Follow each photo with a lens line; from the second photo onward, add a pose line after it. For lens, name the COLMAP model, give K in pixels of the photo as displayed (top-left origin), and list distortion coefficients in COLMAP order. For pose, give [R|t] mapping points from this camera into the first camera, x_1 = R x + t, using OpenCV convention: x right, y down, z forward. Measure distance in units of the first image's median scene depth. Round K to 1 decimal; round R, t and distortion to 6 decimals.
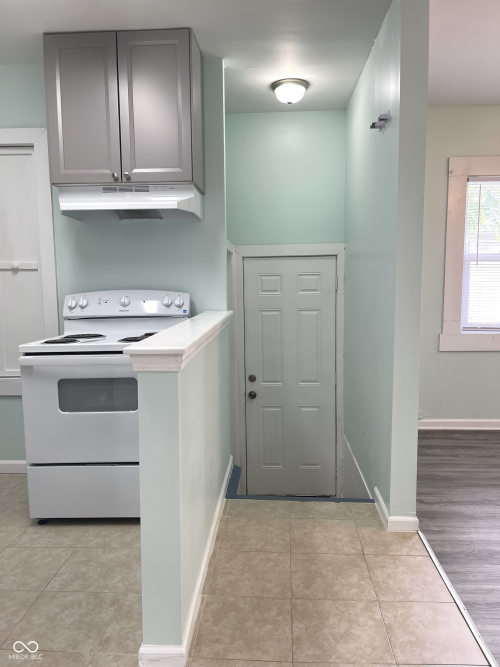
lens RADIAL K [[517.7, 0, 250.0], [0, 517.7, 333.5], [0, 0, 1]] dist [0.040938, -0.003679]
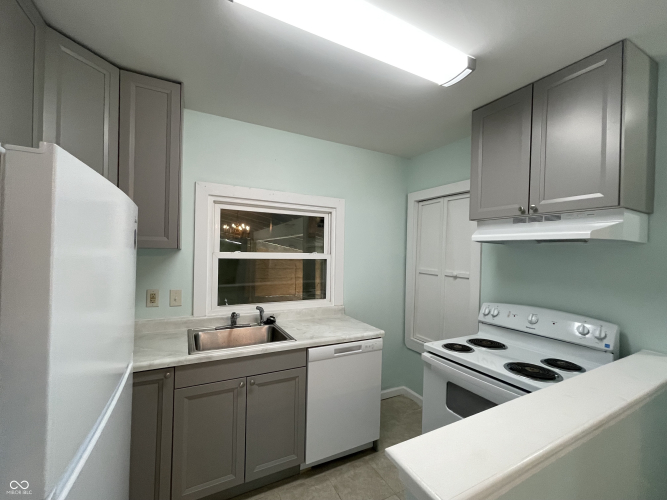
lens RADIAL K [[278.6, 0, 332.3], [0, 278.6, 251.3], [0, 0, 1]] dist [-0.002394, -0.000070]
pose [[0.508841, 0.022665, -0.860562, 0.042298], [-0.117585, 0.992114, -0.043397, -0.132379], [0.852792, 0.123272, 0.507493, 0.346340]]
